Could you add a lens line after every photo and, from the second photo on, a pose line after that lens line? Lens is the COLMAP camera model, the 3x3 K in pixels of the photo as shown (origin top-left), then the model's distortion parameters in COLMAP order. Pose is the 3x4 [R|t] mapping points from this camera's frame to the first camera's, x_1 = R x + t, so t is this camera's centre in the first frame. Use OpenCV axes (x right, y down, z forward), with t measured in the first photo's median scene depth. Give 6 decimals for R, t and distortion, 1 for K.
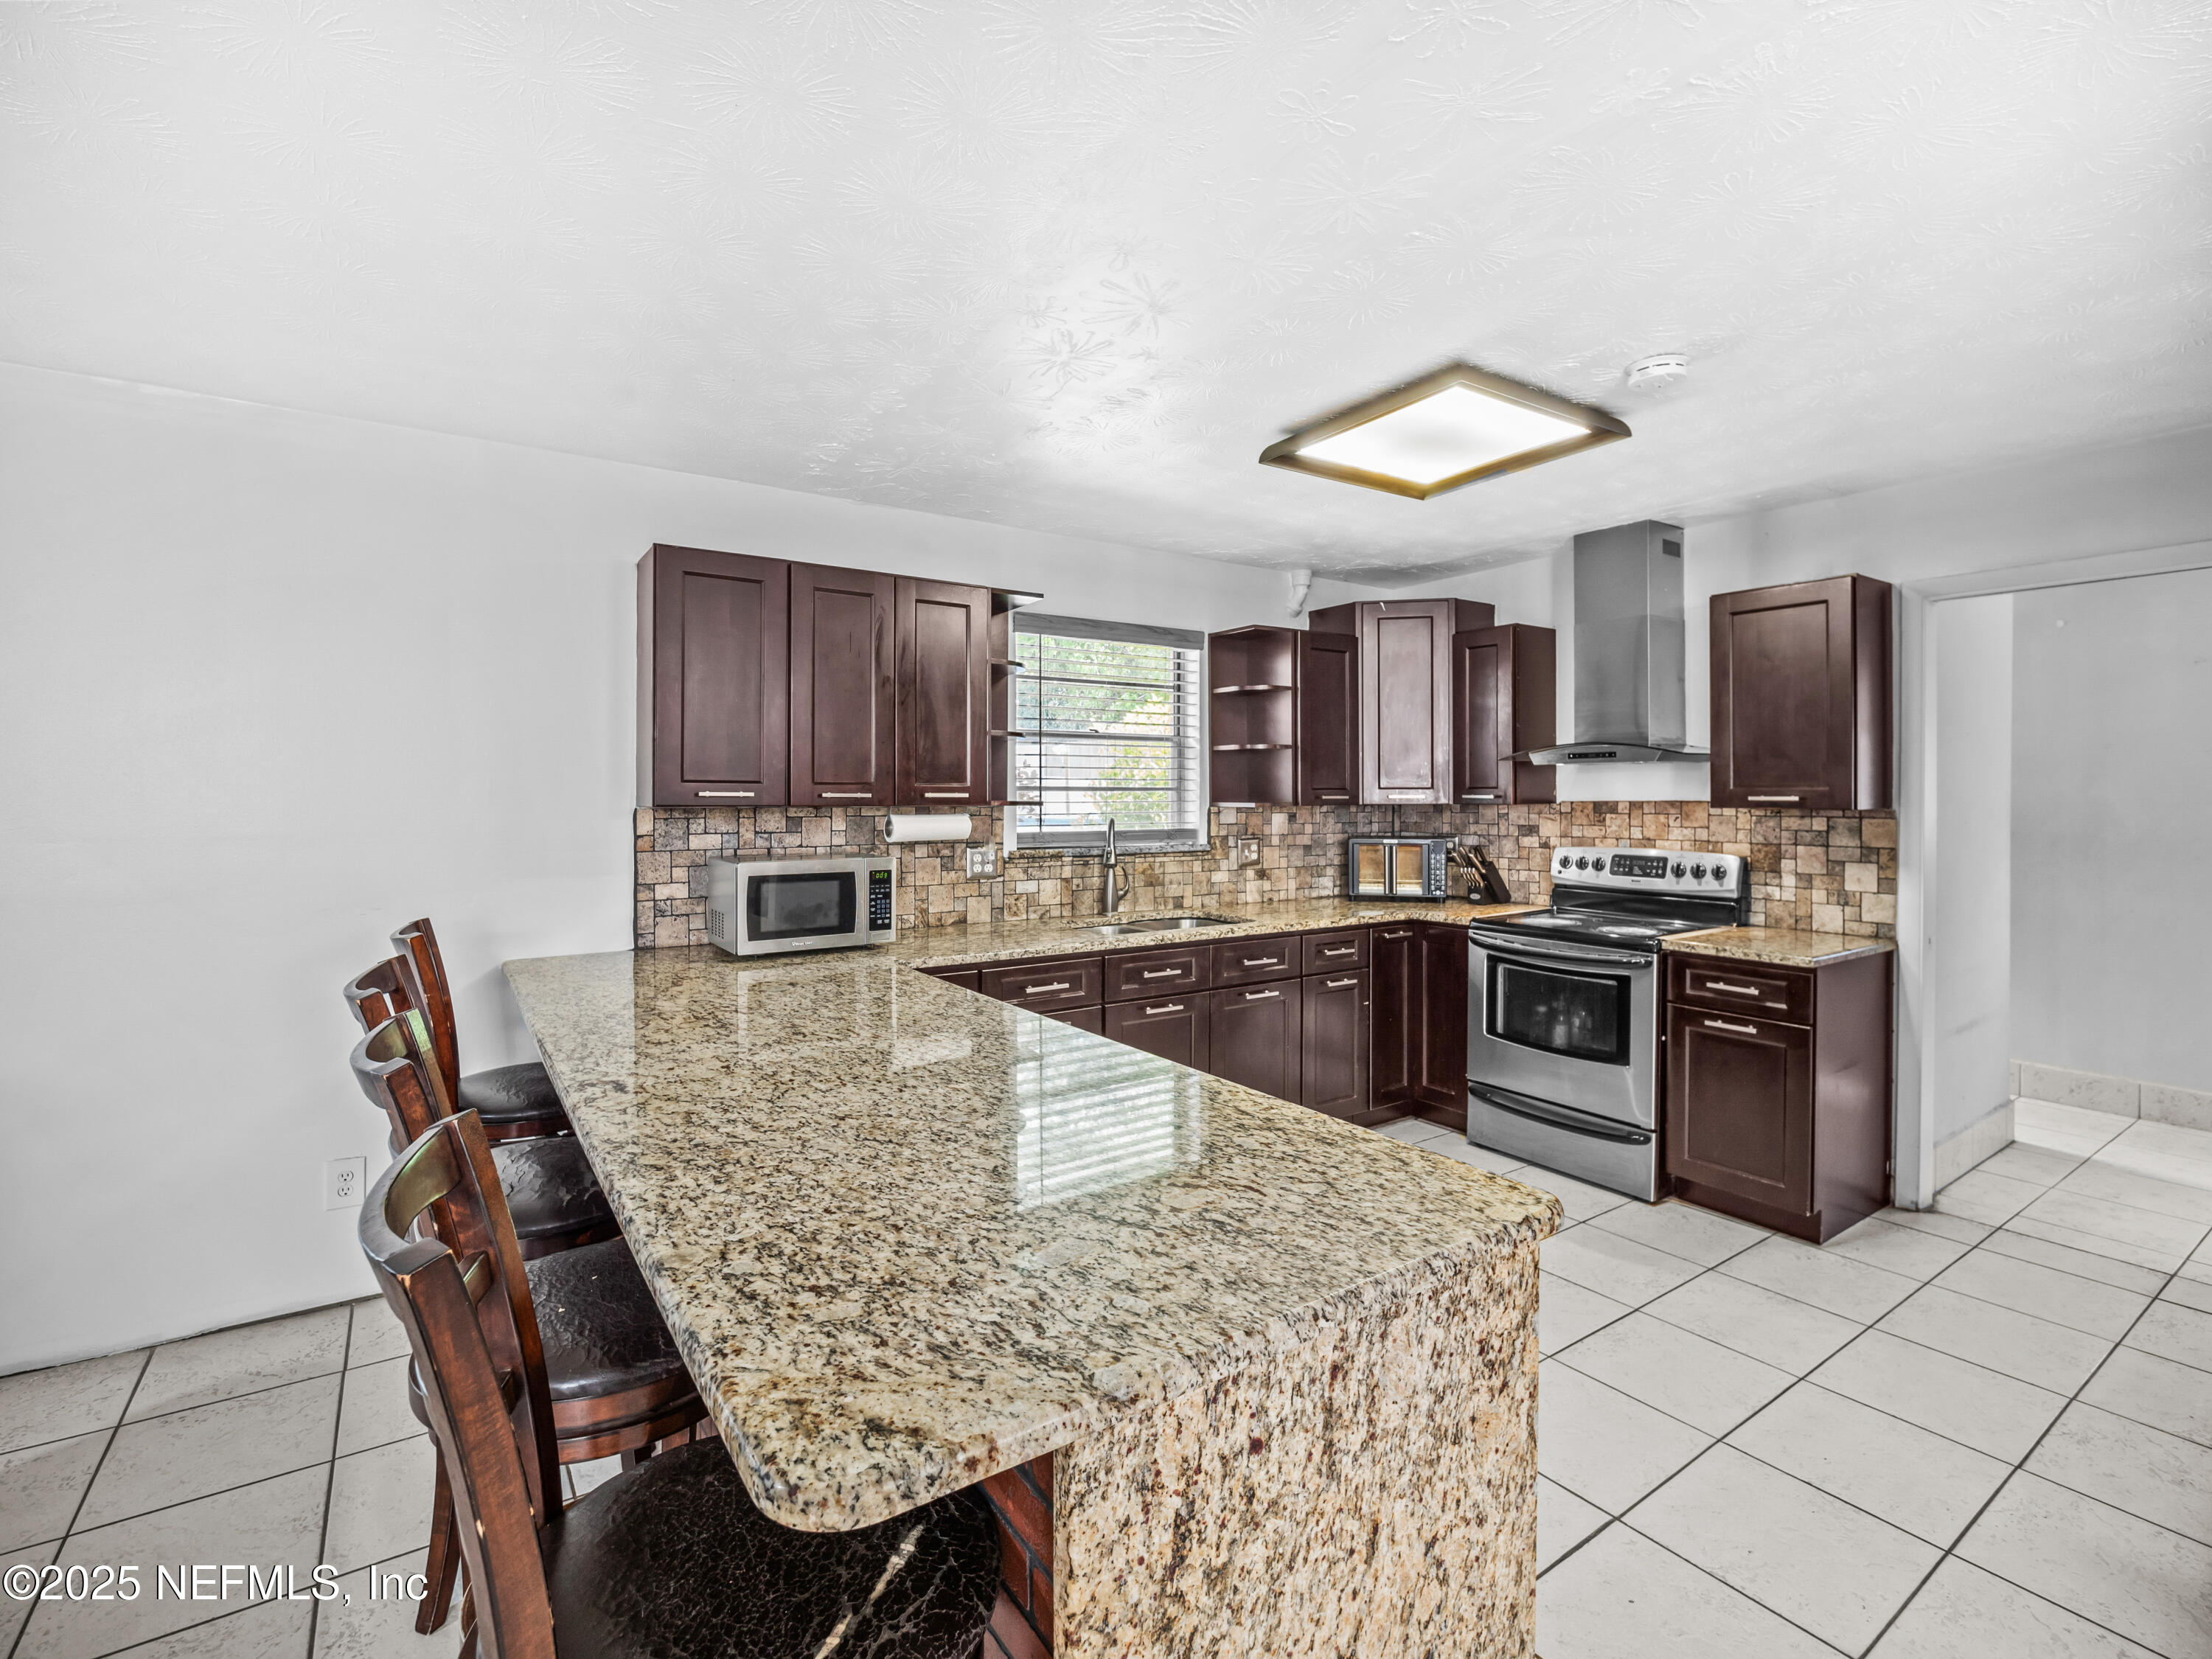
lens RADIAL K [[998.0, 0, 1105.7], [0, 998.0, 794.2], [0, 0, 1]] dist [-0.000625, -0.000043]
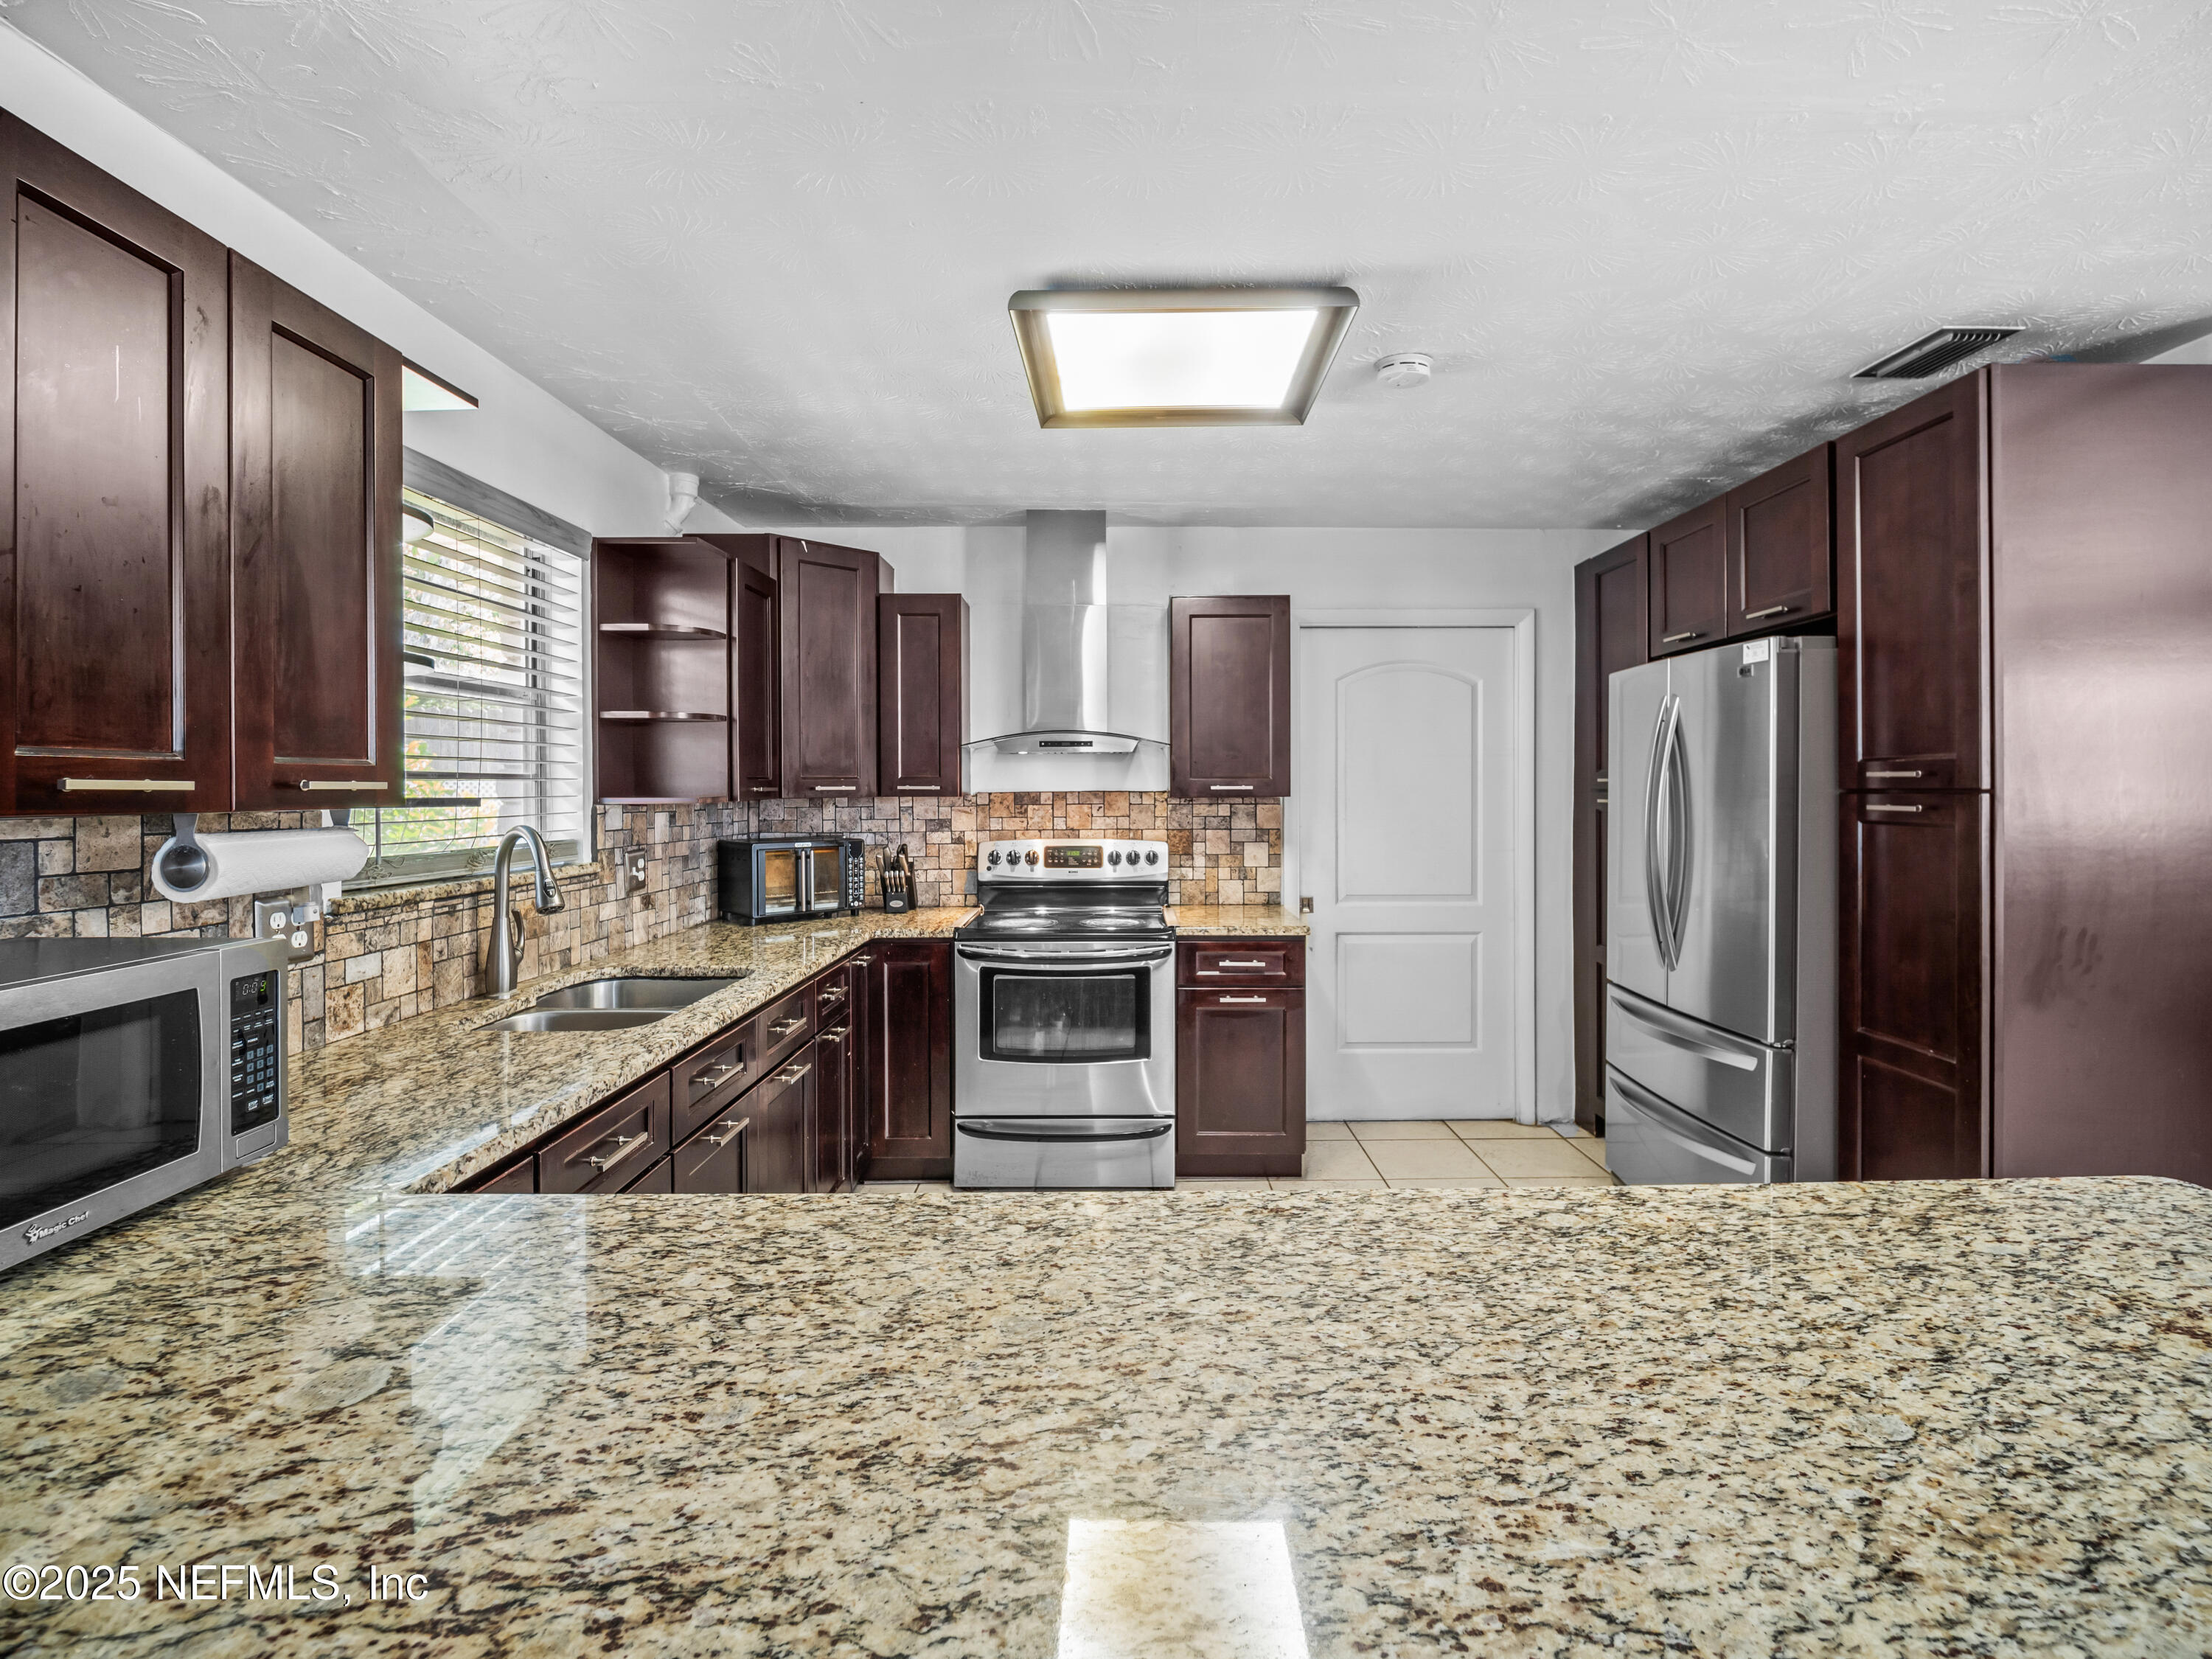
lens RADIAL K [[1034.1, 0, 1112.7], [0, 1034.1, 786.2], [0, 0, 1]] dist [-0.001499, -0.000626]
pose [[0.559179, -0.001094, 0.829046, -0.298707], [0.002982, 0.999995, -0.000692, 0.002461], [-0.829041, 0.002859, 0.559180, 0.391399]]
